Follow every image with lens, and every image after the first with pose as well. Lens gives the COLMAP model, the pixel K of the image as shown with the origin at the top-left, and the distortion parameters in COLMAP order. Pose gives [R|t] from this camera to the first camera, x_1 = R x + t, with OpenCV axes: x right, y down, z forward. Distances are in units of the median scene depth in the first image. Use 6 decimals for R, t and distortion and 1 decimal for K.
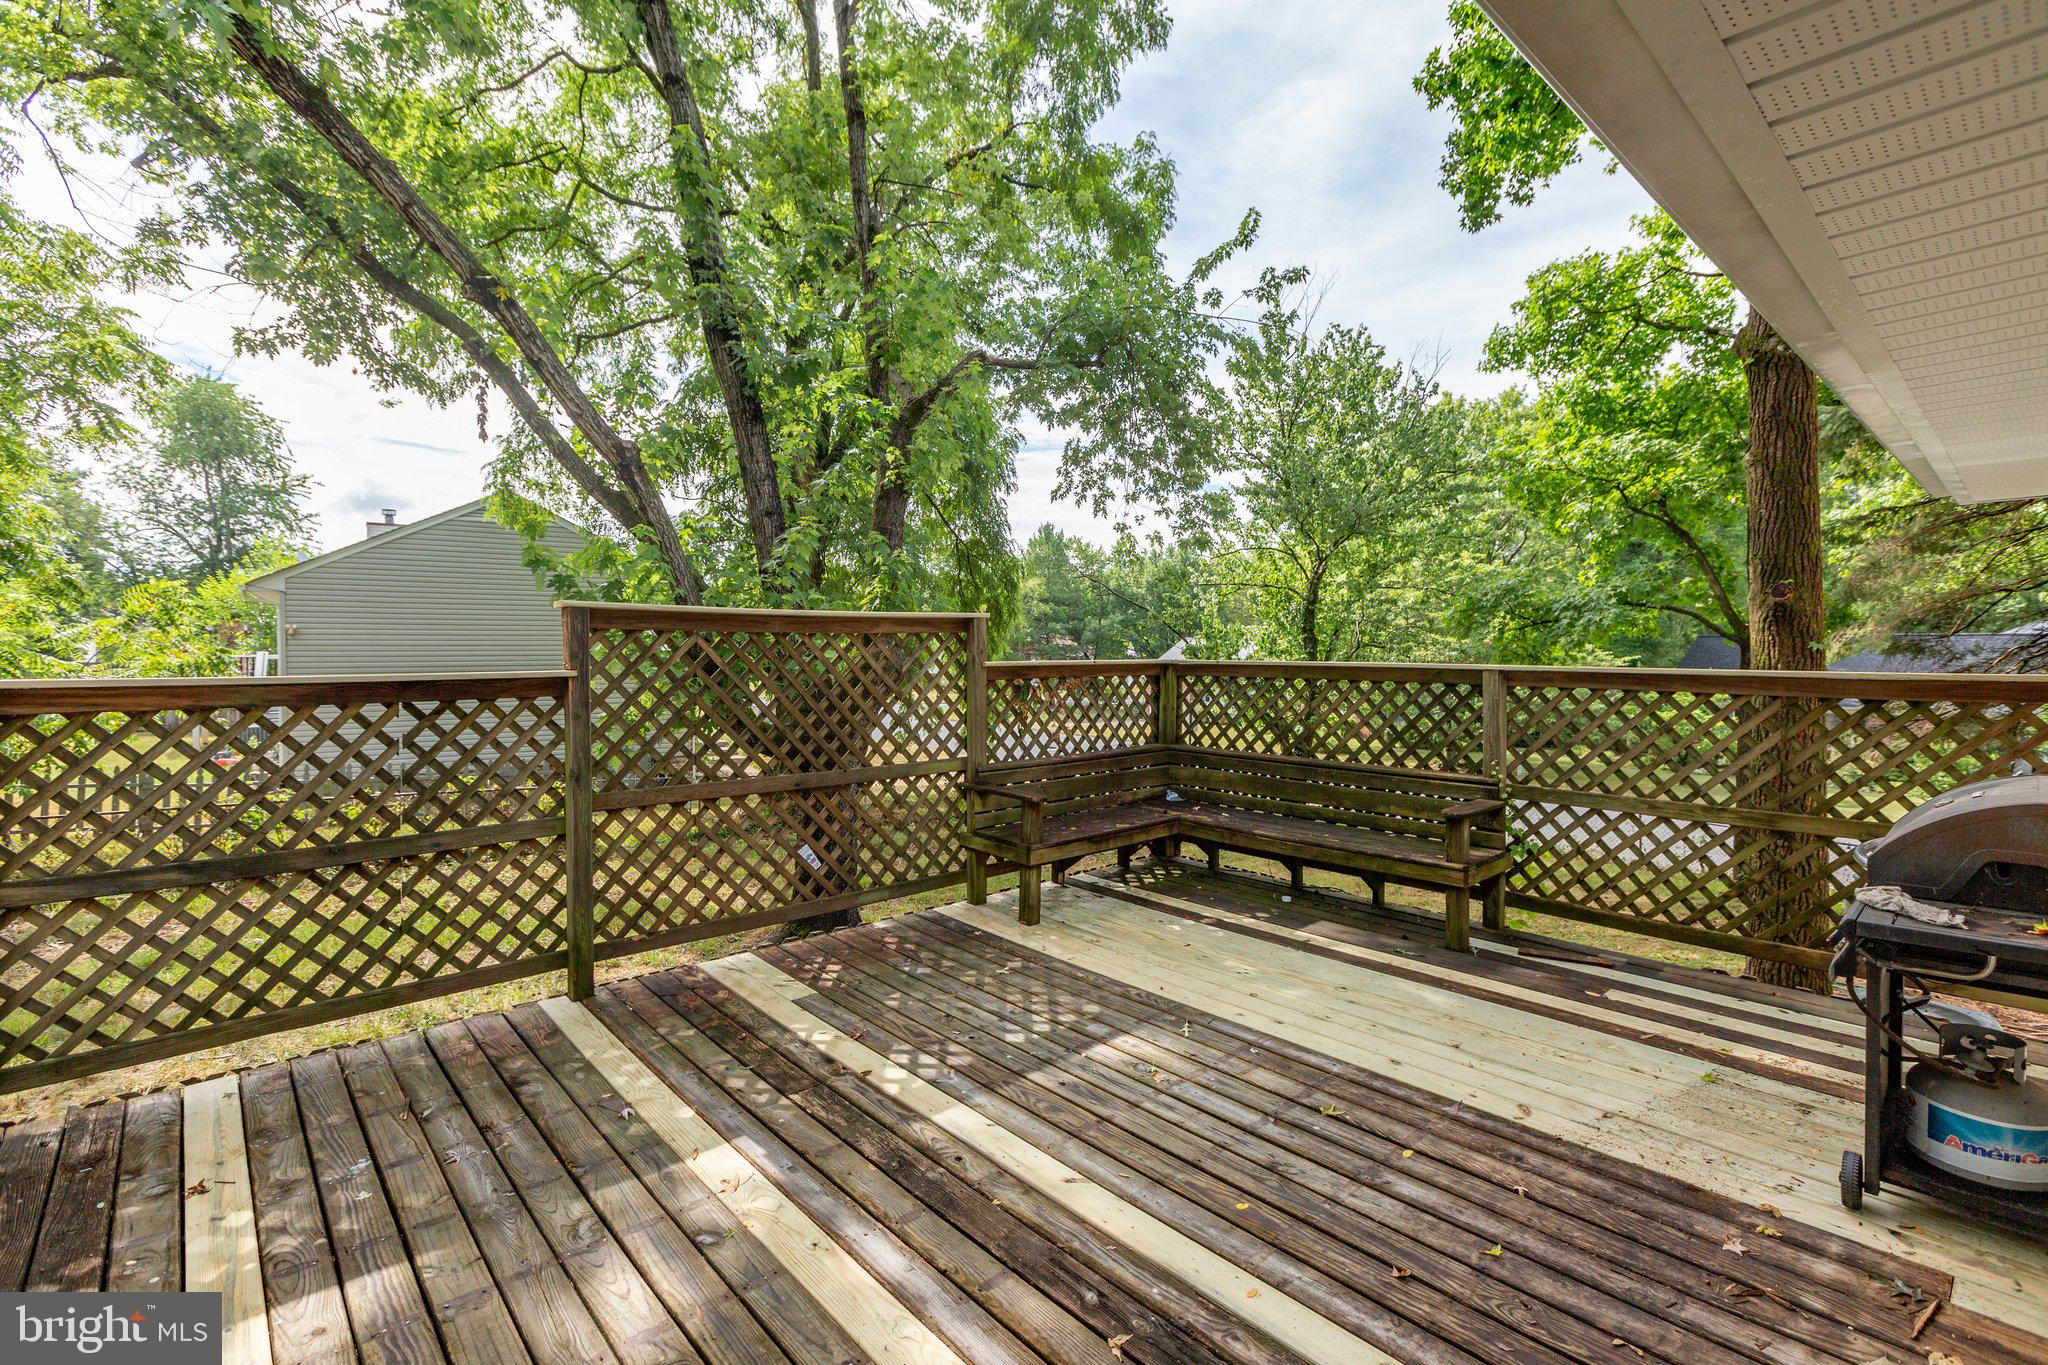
lens RADIAL K [[918.5, 0, 1074.9], [0, 918.5, 705.3], [0, 0, 1]] dist [0.002248, 0.000896]
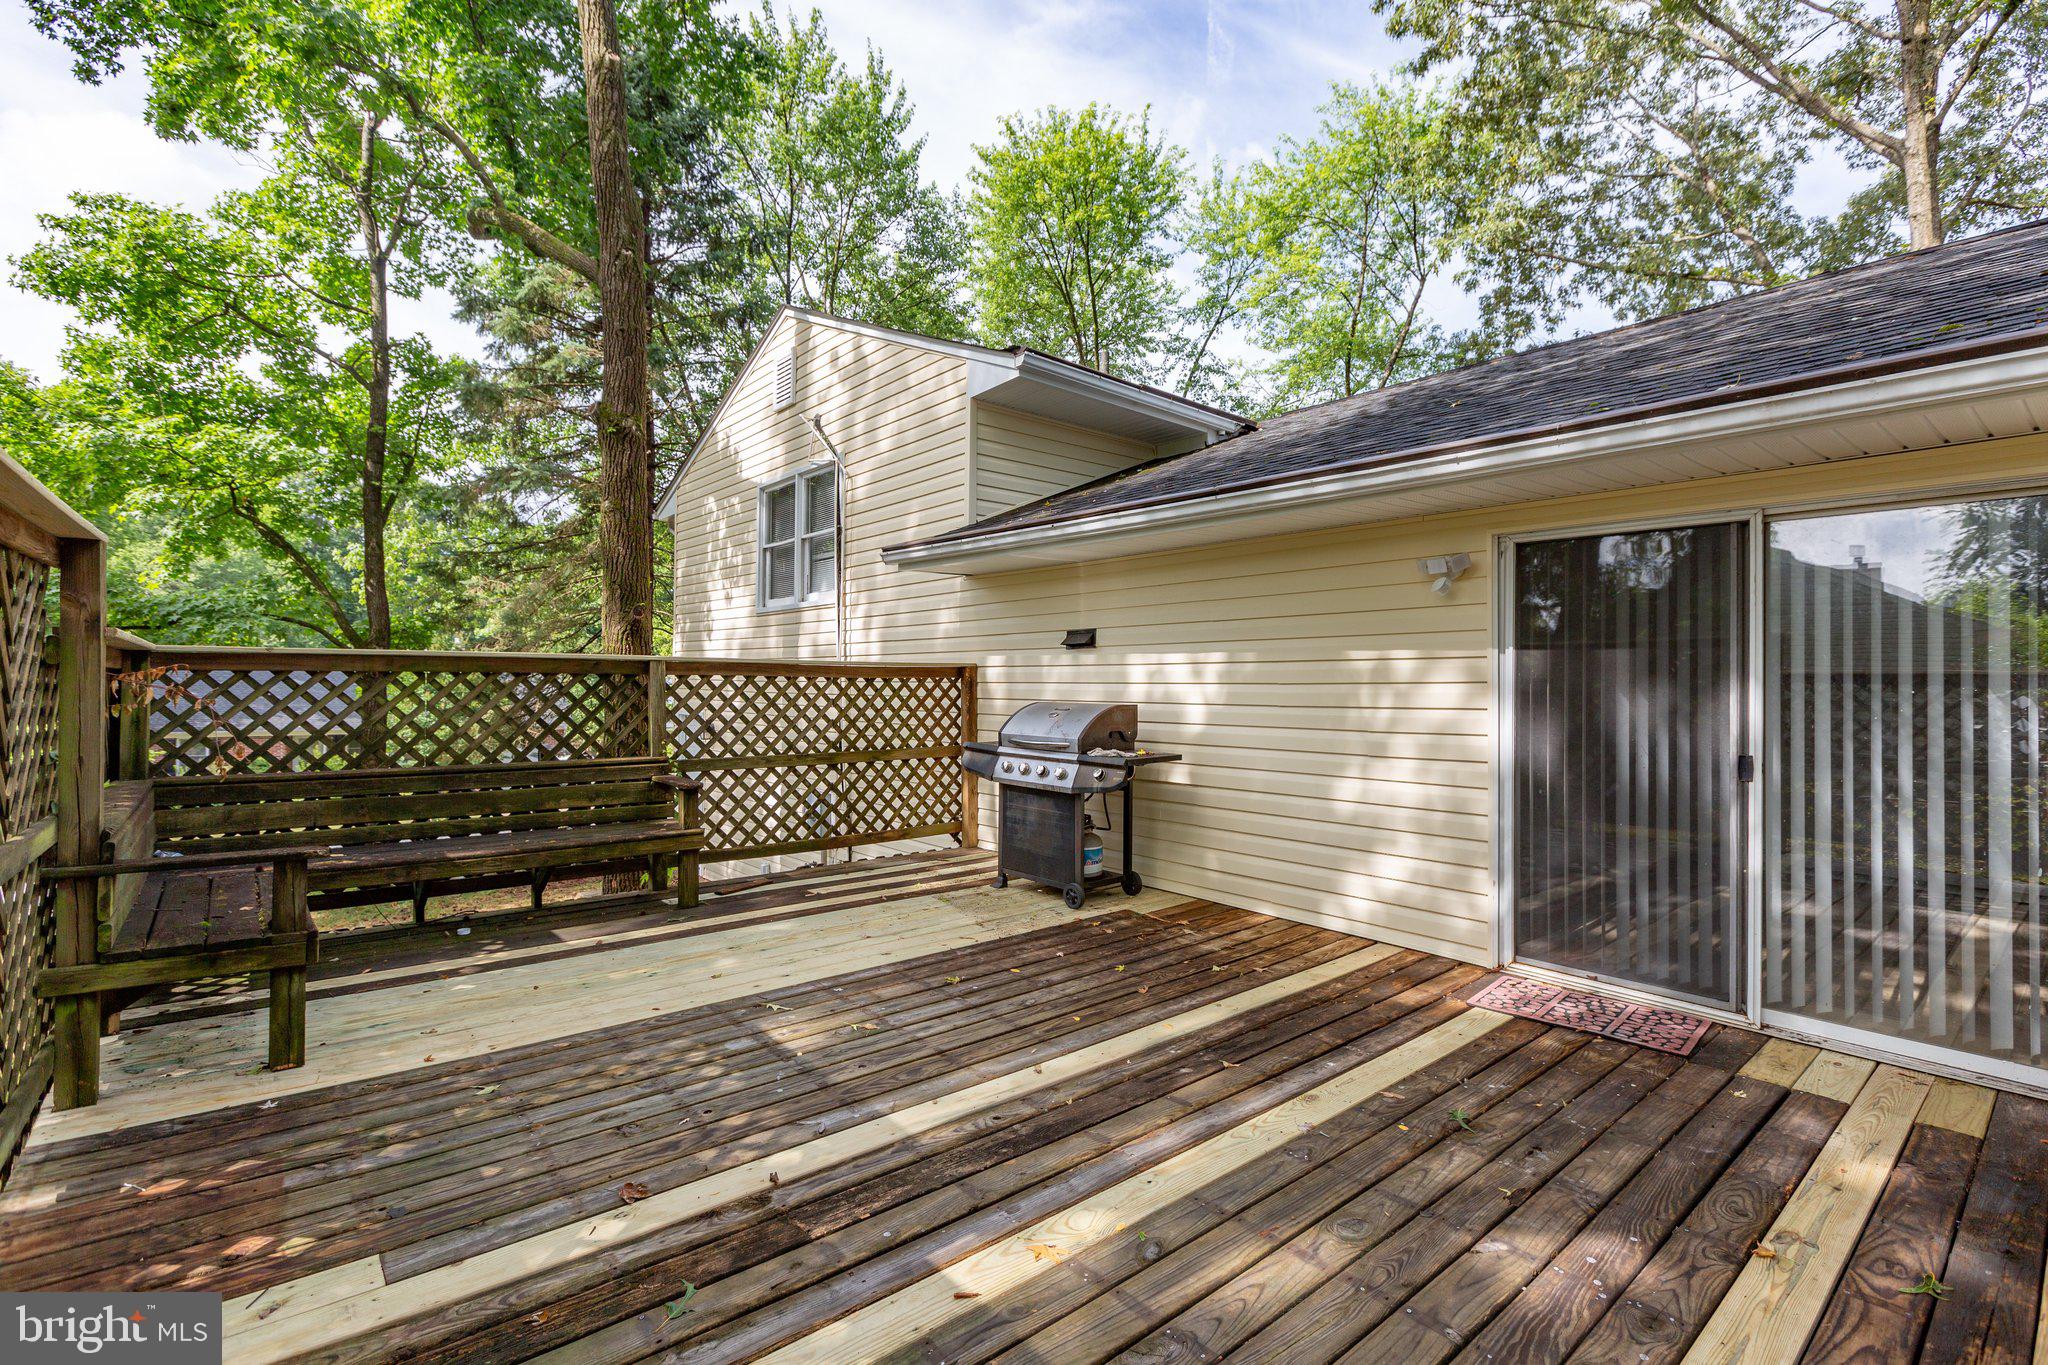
lens RADIAL K [[918.5, 0, 959.2], [0, 918.5, 683.6], [0, 0, 1]] dist [0.002248, 0.000896]
pose [[0.097862, 0.003482, 0.995194, -0.862231], [0.056549, 0.998359, -0.009053, 0.031032], [-0.993592, 0.057163, 0.097505, 0.718442]]
